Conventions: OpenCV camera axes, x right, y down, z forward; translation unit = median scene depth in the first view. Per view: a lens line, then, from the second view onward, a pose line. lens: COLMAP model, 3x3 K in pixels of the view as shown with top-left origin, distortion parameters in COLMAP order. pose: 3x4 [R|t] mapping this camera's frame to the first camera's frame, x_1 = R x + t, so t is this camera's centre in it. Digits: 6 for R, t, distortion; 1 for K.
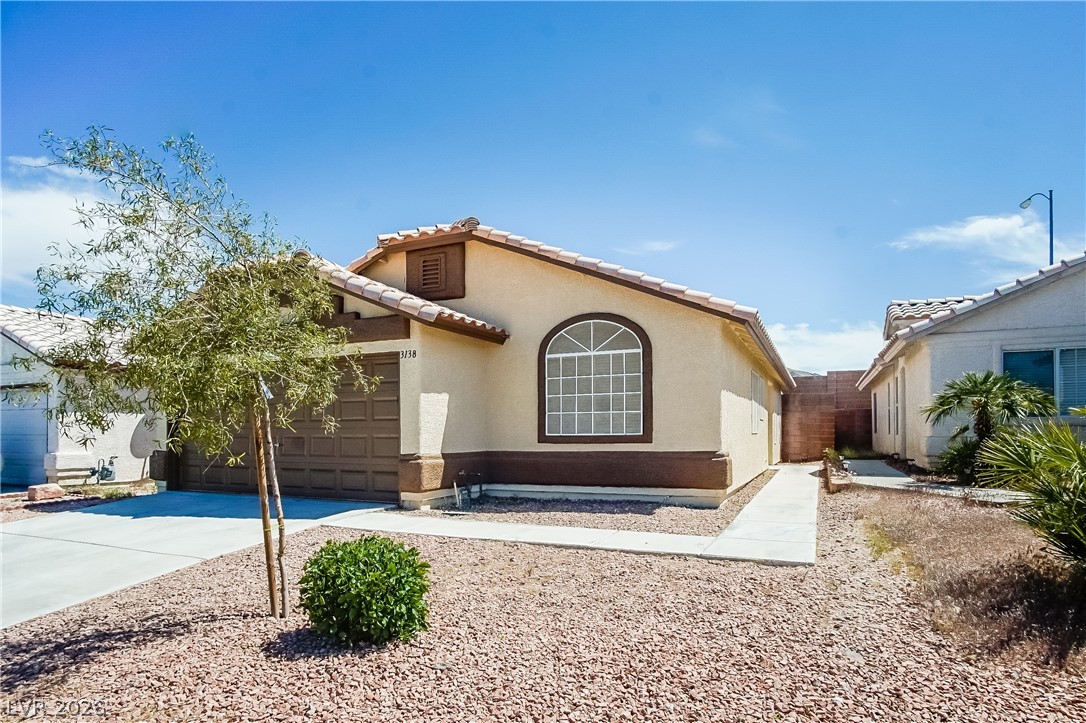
lens RADIAL K [[597.5, 0, 543.8], [0, 597.5, 347.9], [0, 0, 1]] dist [0.000670, 0.000531]
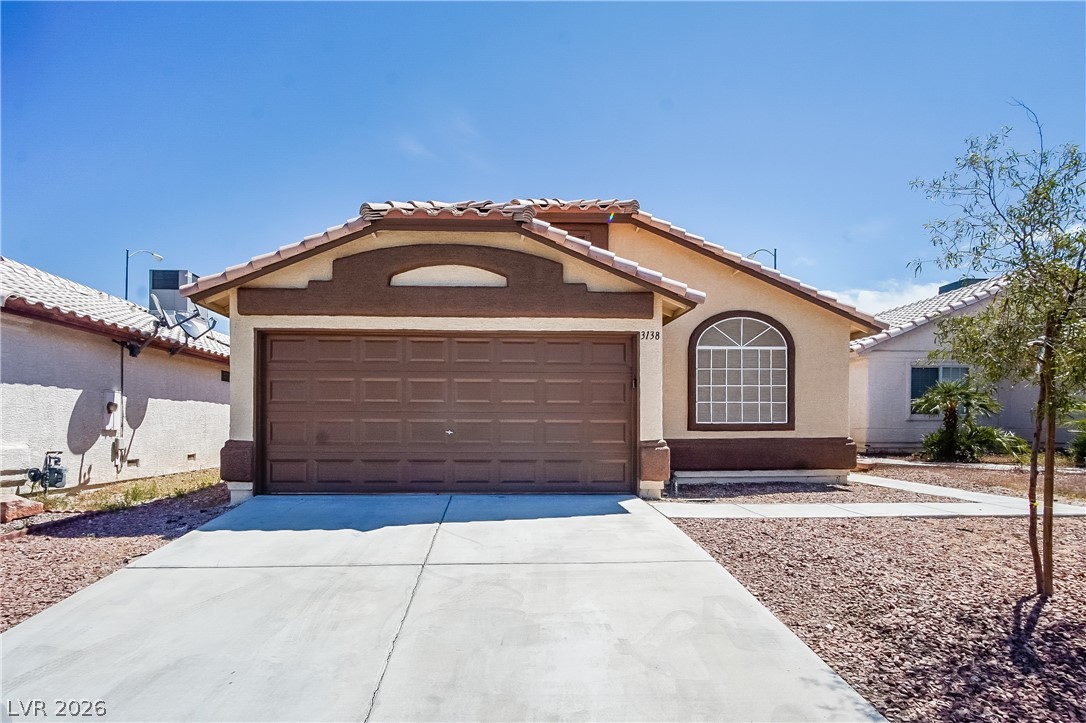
lens RADIAL K [[572.3, 0, 543.0], [0, 572.3, 361.5], [0, 0, 1]] dist [0.001091, -0.000038]
pose [[0.888484, 0.057593, 0.455280, -0.713438], [-0.068924, 0.997587, 0.008310, 0.050342], [-0.453702, -0.038763, 0.890310, 0.244042]]
